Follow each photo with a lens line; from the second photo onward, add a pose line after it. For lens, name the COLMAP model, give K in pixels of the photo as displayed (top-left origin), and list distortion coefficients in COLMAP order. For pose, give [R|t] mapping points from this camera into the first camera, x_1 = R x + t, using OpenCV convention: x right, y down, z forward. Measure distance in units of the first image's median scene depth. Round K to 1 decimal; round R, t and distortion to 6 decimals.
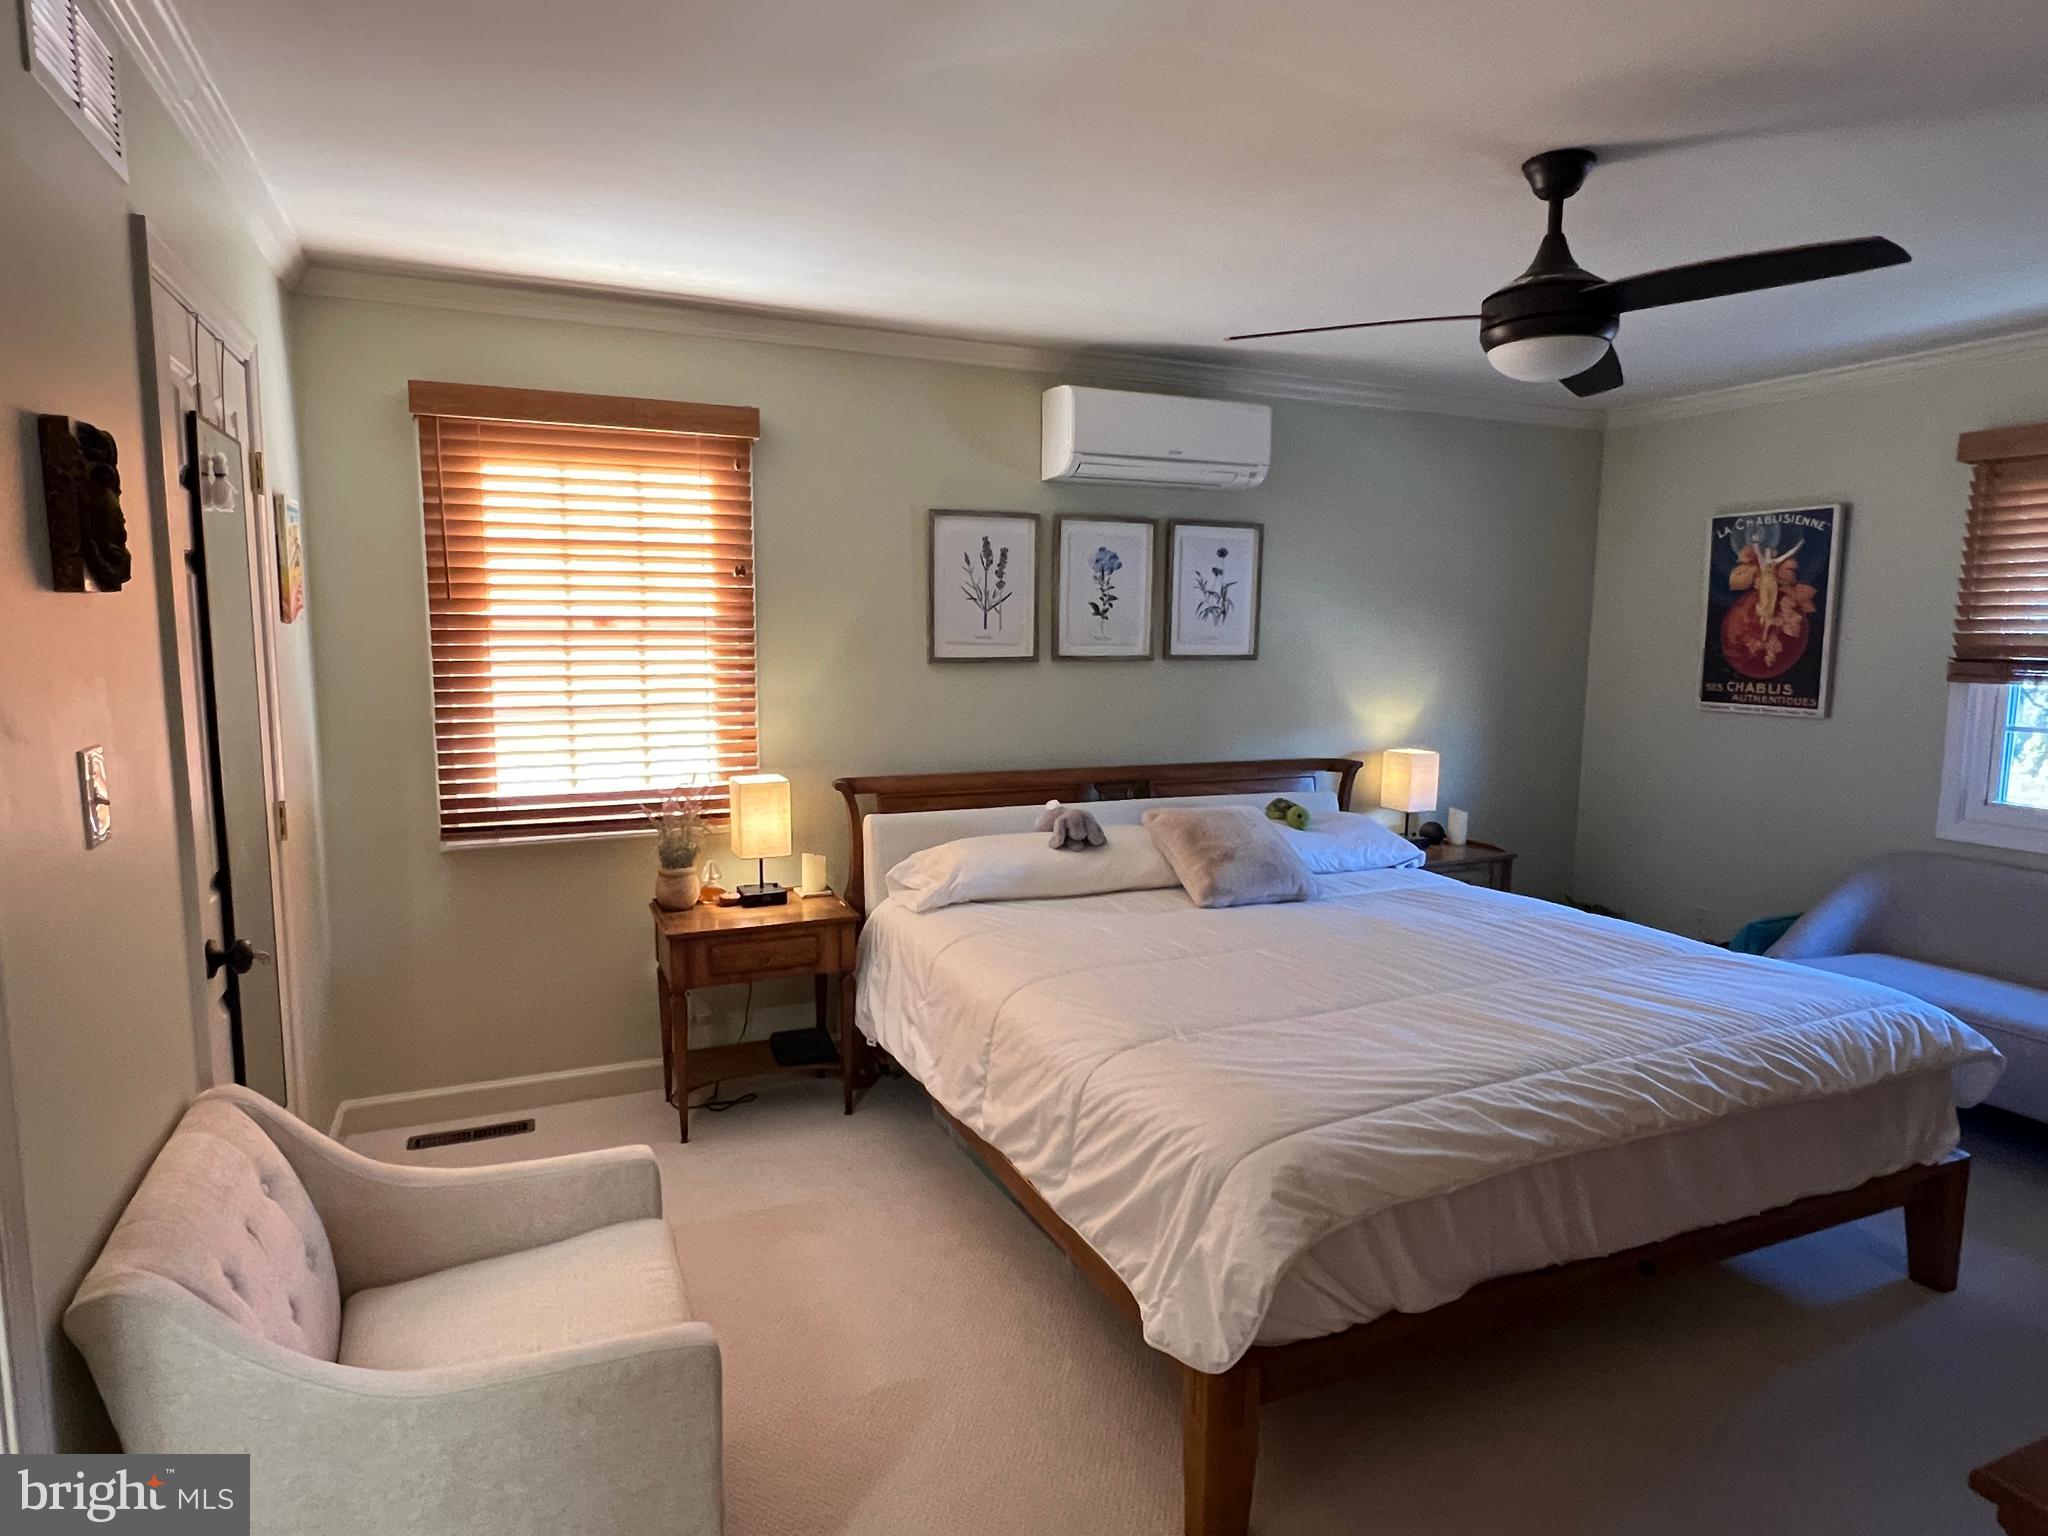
lens RADIAL K [[1176.9, 0, 1024.0], [0, 1176.9, 768.0], [0, 0, 1]] dist [-0.000488, -0.000993]
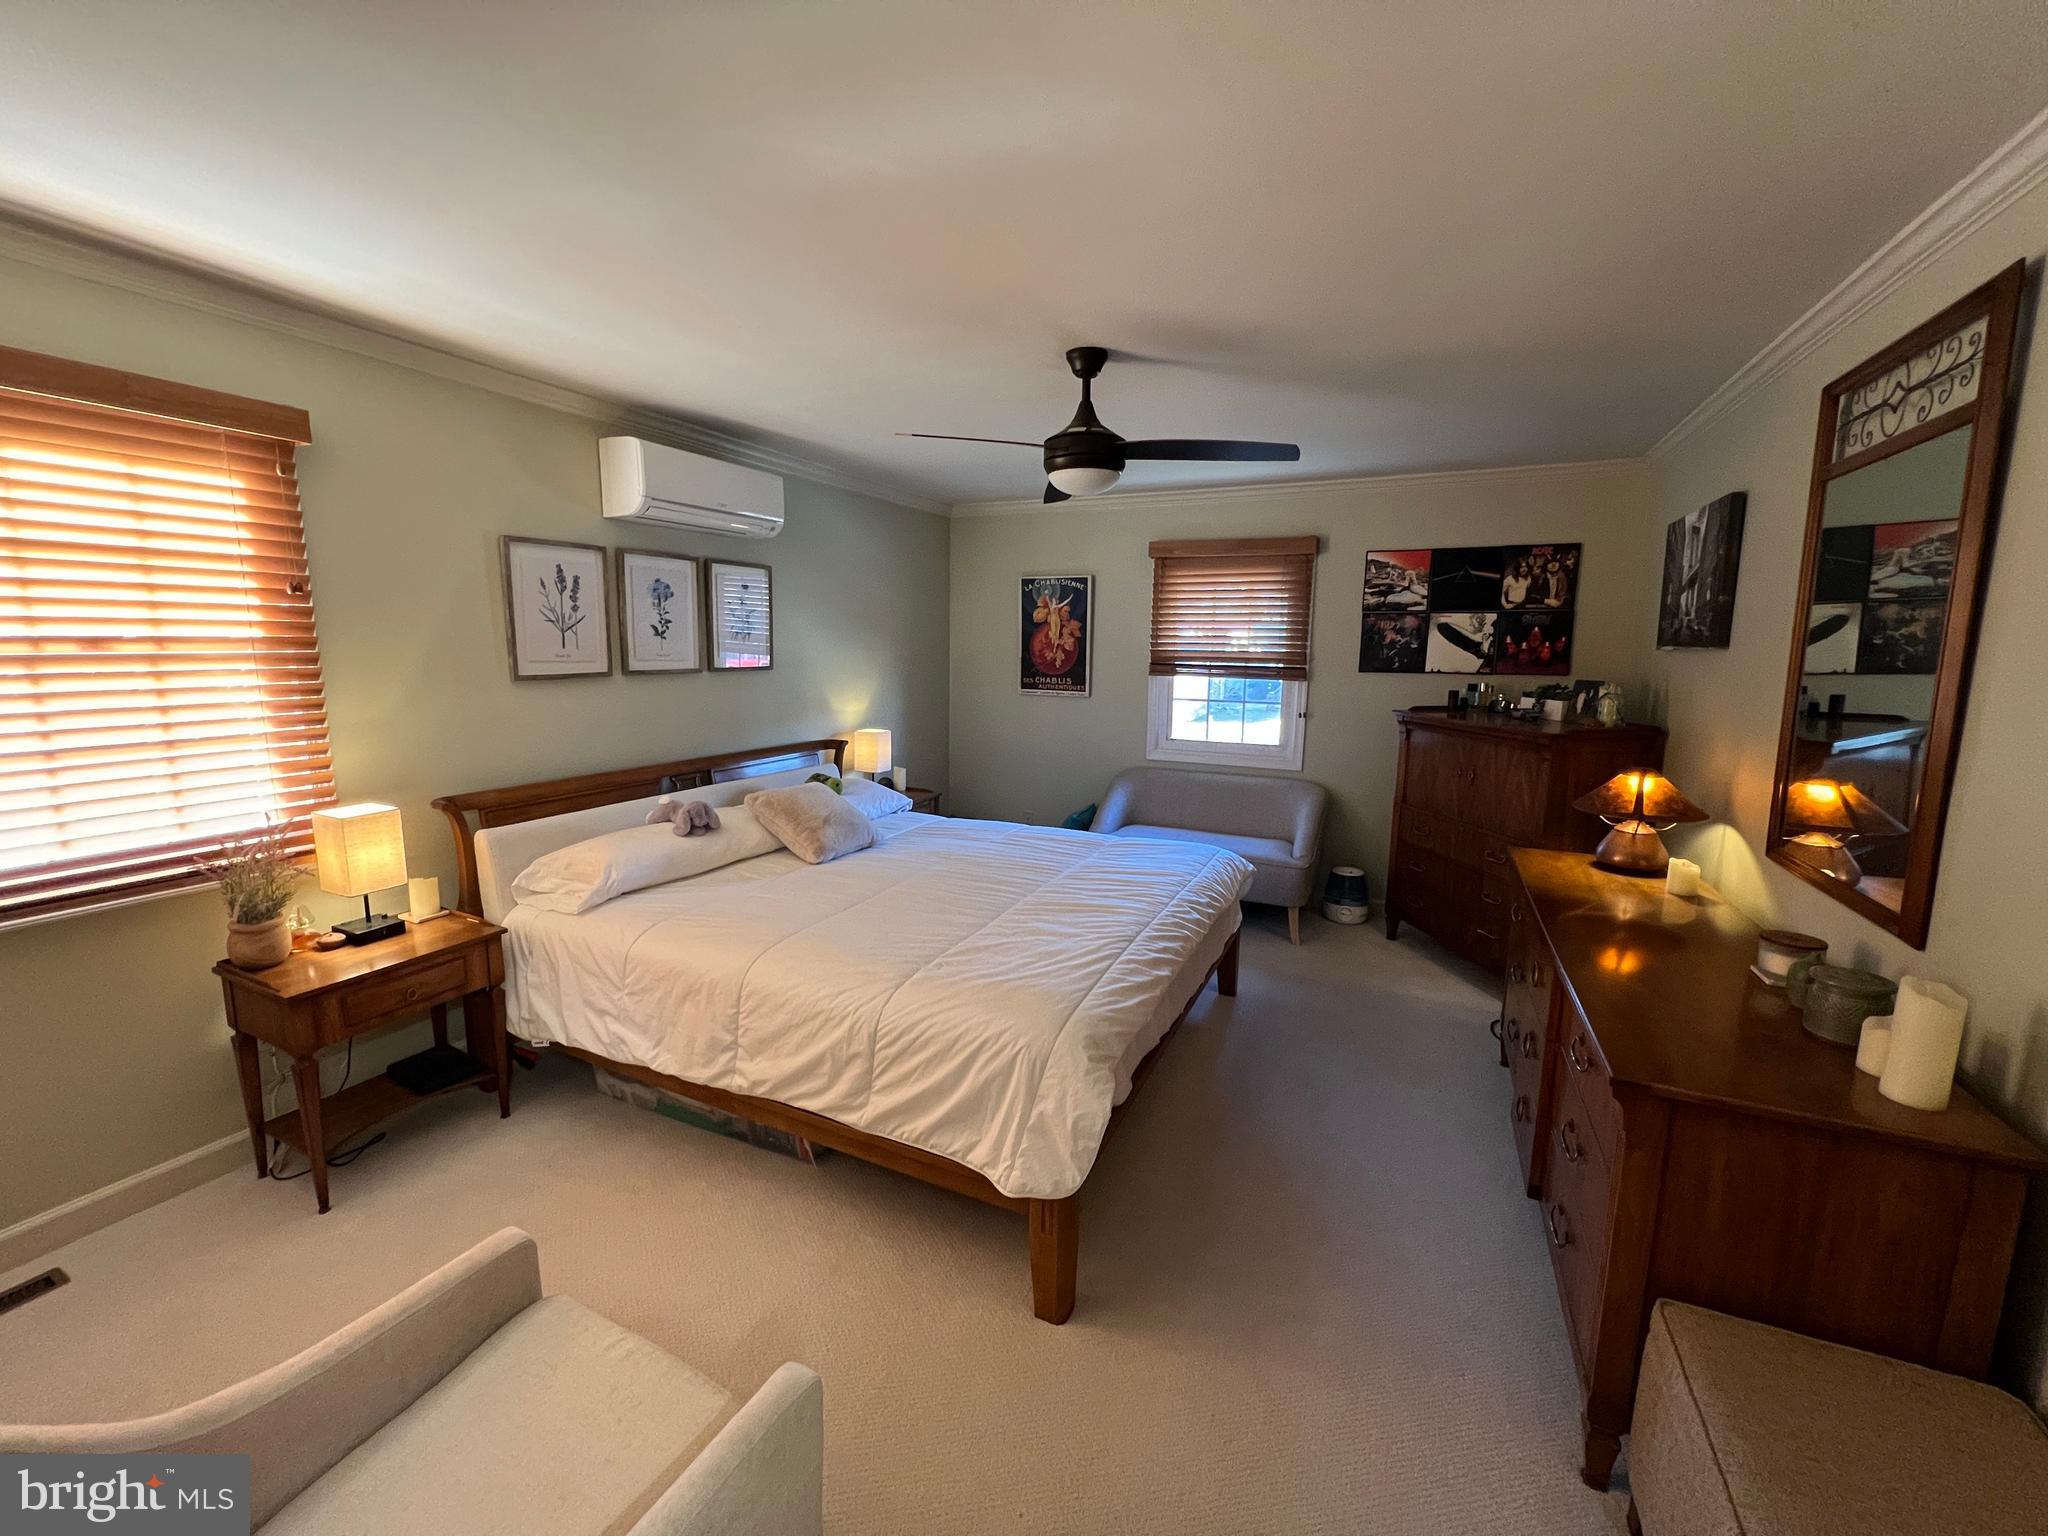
lens RADIAL K [[814.3, 0, 1024.0], [0, 814.3, 768.0], [0, 0, 1]] dist [-0.001199, -0.000164]
pose [[0.760731, -0.096965, 0.641784, -0.231269], [0.067520, 0.995236, 0.070334, -0.034364], [-0.645546, -0.010172, 0.763653, 0.149828]]
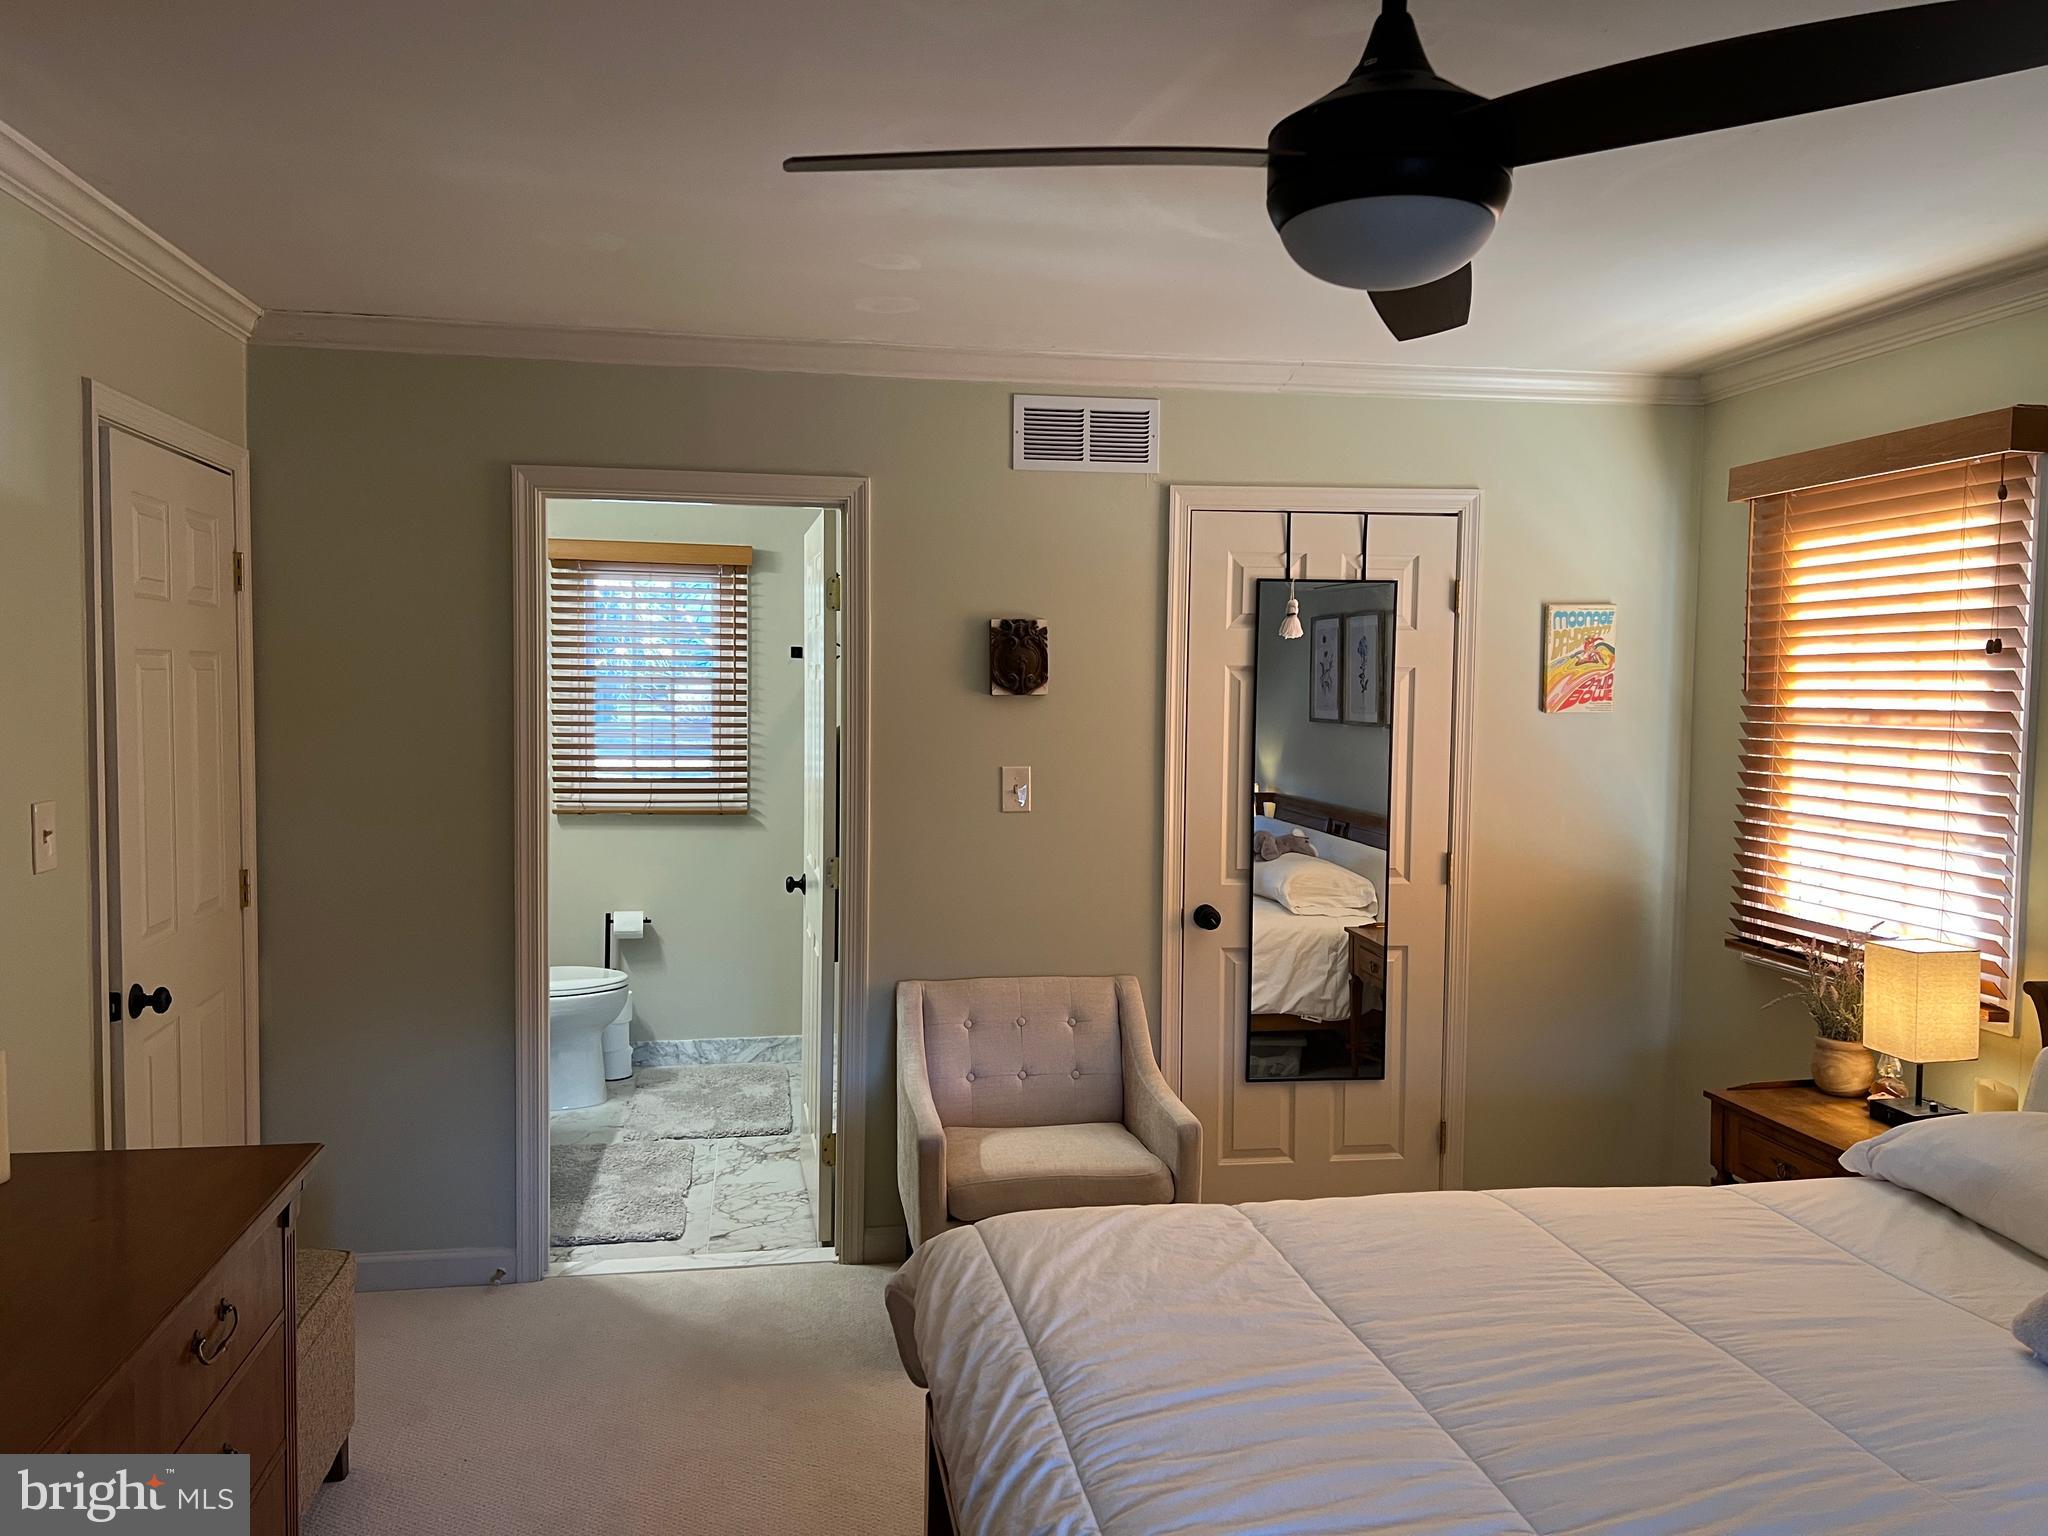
lens RADIAL K [[1562.2, 0, 1024.0], [0, 1562.2, 768.0], [0, 0, 1]] dist [-0.000707, -0.000329]
pose [[-0.247989, 0.044330, -0.967748, 0.781019], [-0.129873, 0.988414, 0.078558, -0.096061], [0.960018, 0.145166, -0.239359, 0.690064]]
